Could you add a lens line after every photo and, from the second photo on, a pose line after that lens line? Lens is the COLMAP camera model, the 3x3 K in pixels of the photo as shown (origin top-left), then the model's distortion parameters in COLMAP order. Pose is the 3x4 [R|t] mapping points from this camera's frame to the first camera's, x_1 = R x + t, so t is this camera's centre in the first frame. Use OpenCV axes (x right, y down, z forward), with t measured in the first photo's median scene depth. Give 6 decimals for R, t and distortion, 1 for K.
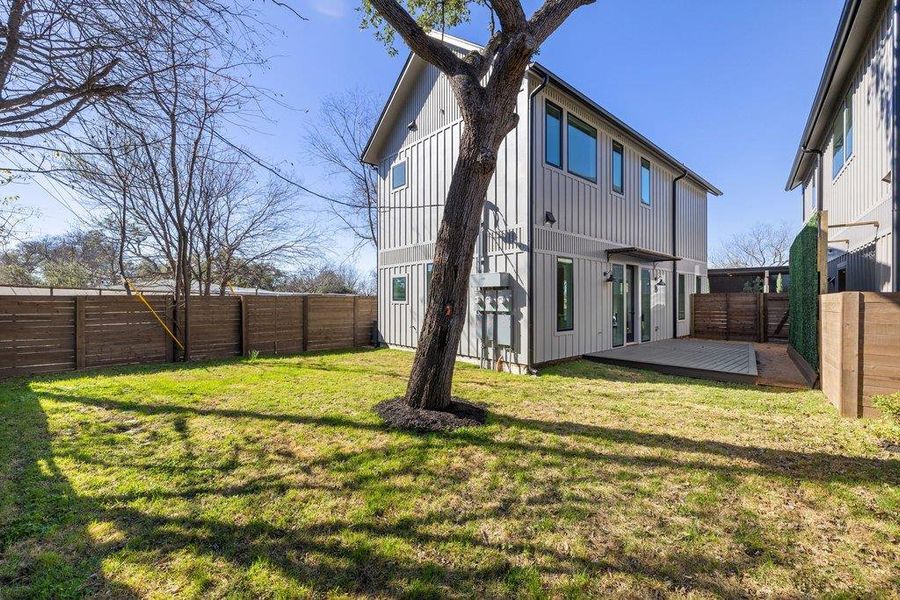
lens RADIAL K [[414.3, 0, 450.0], [0, 414.3, 300.0], [0, 0, 1]] dist [-0.001356, 0.000100]
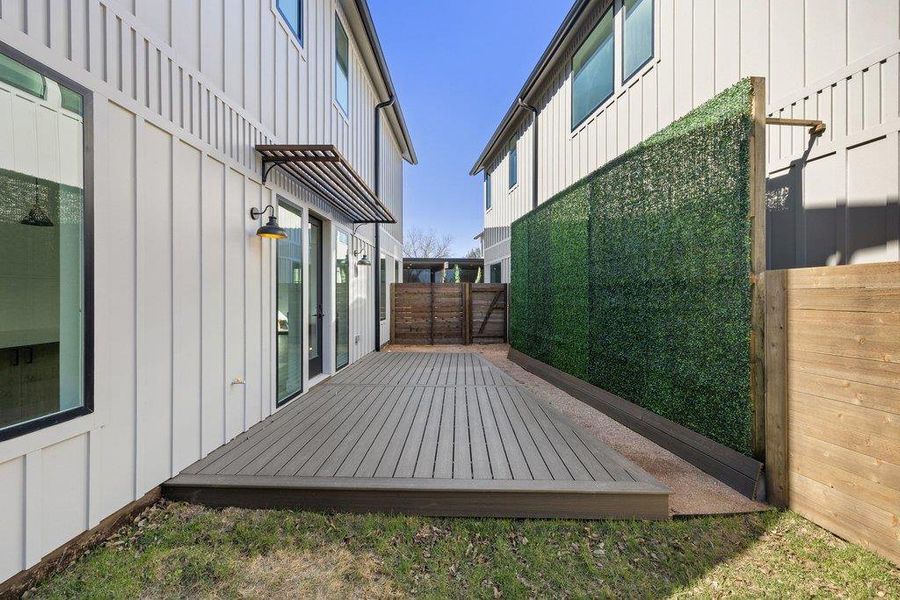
lens RADIAL K [[414.3, 0, 450.0], [0, 414.3, 300.0], [0, 0, 1]] dist [-0.001356, 0.000100]
pose [[0.729916, -0.009290, 0.683474, 0.197727], [0.001744, 0.999930, 0.011730, 0.006956], [-0.683535, -0.007370, 0.729880, 0.487305]]
